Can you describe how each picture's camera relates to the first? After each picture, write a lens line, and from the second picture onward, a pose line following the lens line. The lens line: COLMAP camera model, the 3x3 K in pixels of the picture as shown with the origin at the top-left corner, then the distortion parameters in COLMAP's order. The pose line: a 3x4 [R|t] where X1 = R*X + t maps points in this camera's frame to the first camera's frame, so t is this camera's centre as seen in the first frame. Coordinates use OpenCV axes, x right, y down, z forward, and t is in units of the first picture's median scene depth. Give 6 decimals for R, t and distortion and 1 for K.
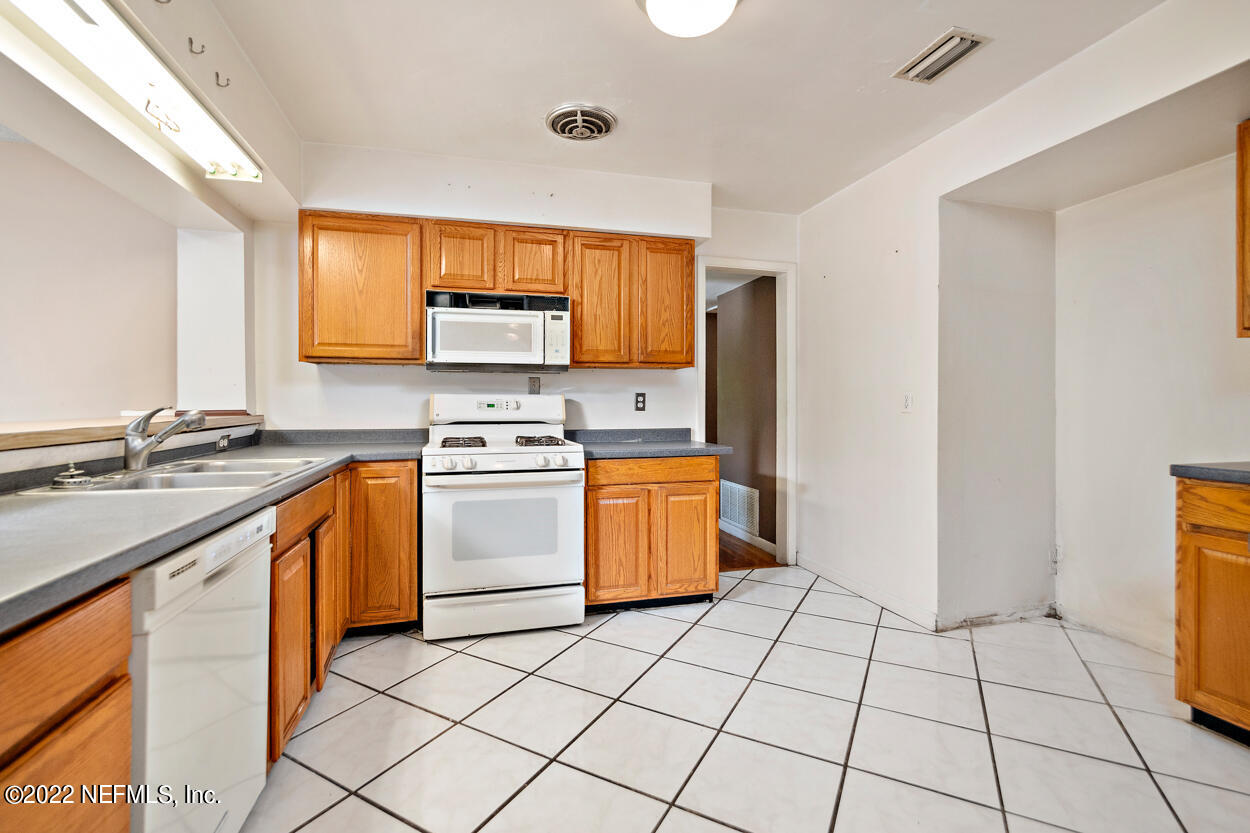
lens RADIAL K [[558.3, 0, 625.9], [0, 558.3, 411.5], [0, 0, 1]] dist [-0.000974, 0.000175]
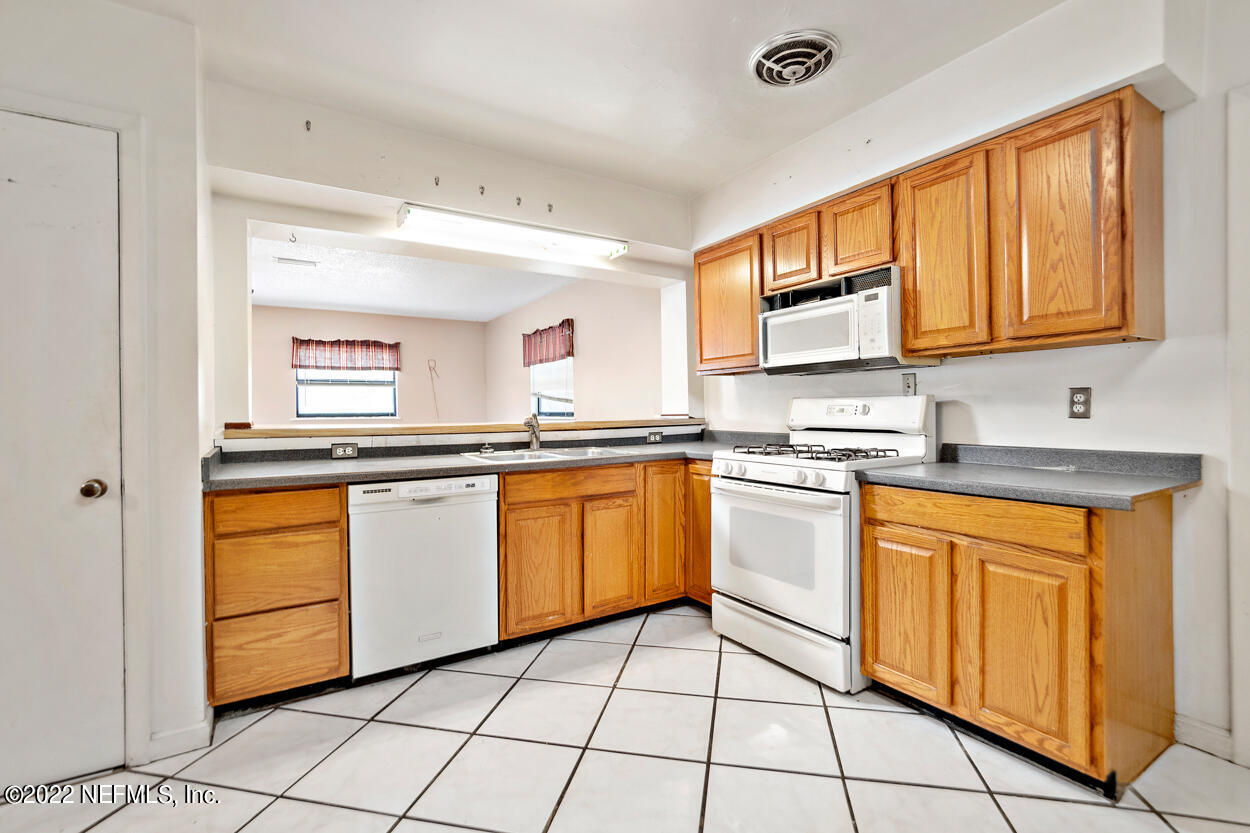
lens RADIAL K [[562.8, 0, 625.0], [0, 562.8, 416.5], [0, 0, 1]] dist [0.000644, 0.000326]
pose [[0.289485, 0.009540, -0.957135, 0.544254], [-0.002392, 0.999954, 0.009243, -0.009027], [0.957180, -0.000386, 0.289494, 0.457486]]
